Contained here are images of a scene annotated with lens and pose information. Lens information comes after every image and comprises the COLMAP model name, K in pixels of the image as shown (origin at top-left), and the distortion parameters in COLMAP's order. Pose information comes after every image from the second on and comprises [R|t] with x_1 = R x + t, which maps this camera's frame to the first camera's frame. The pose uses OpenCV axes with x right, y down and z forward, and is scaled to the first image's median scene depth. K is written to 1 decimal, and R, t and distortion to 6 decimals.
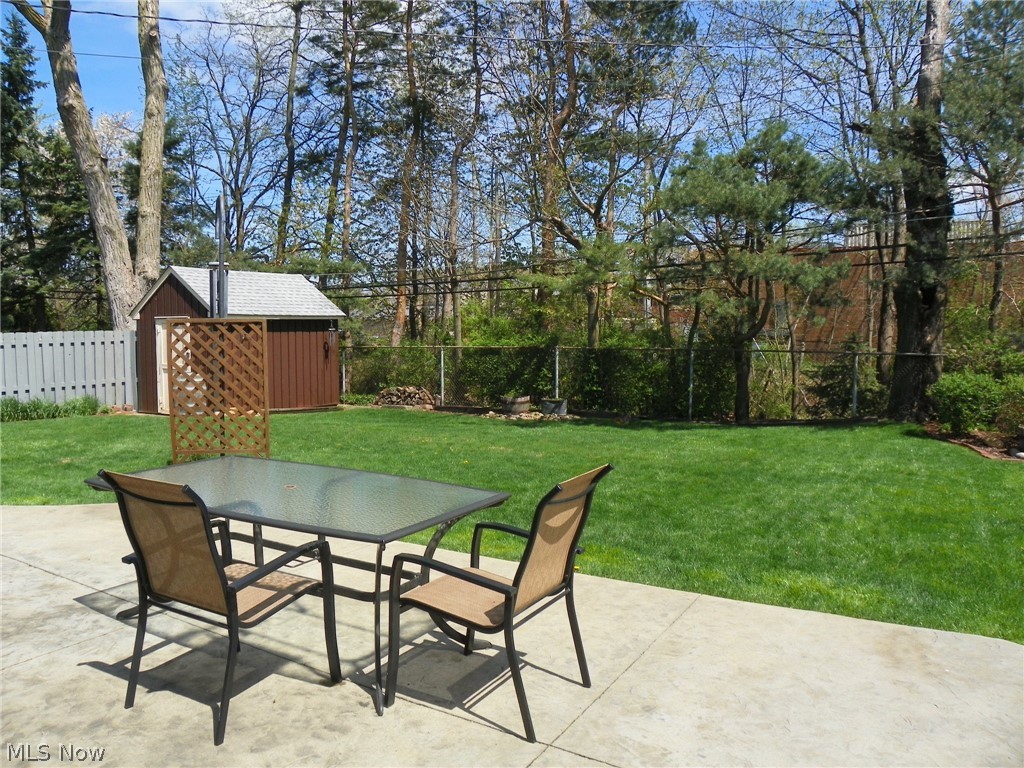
lens RADIAL K [[777.7, 0, 508.8], [0, 777.7, 380.0], [0, 0, 1]] dist [-0.157773, 0.099444]
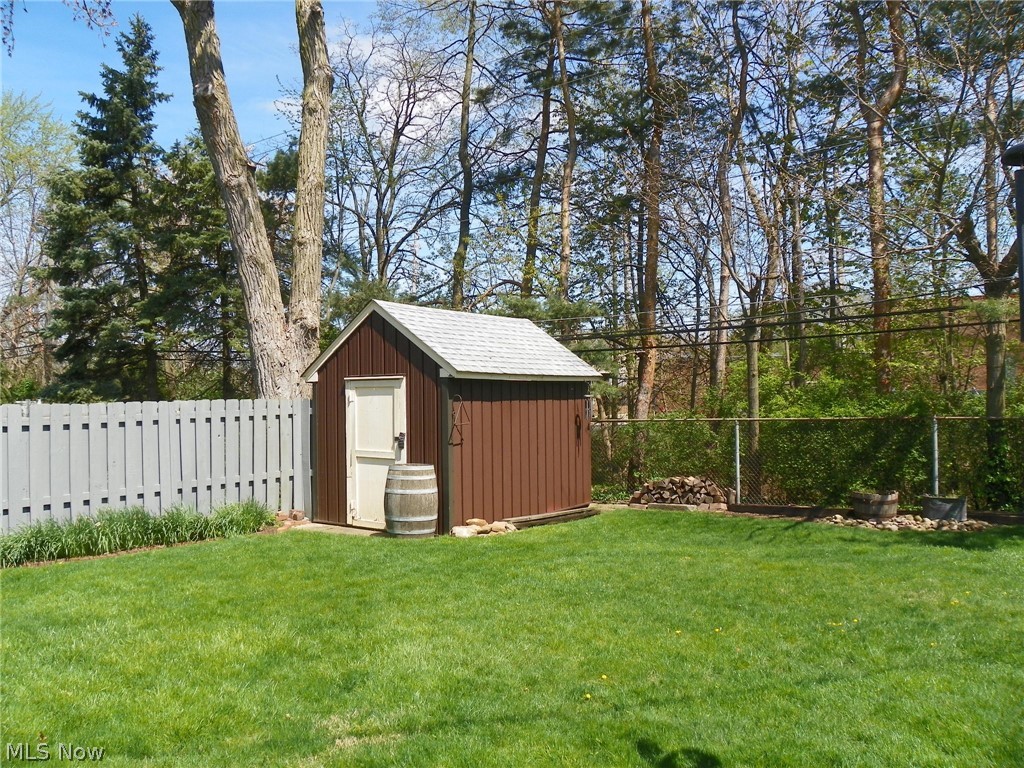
lens RADIAL K [[777.7, 0, 508.8], [0, 777.7, 380.0], [0, 0, 1]] dist [-0.157773, 0.099444]
pose [[0.996139, -0.013865, -0.086694, -0.228745], [0.006106, 0.996002, -0.089127, -0.017758], [0.087583, 0.088253, 0.992240, 0.293852]]
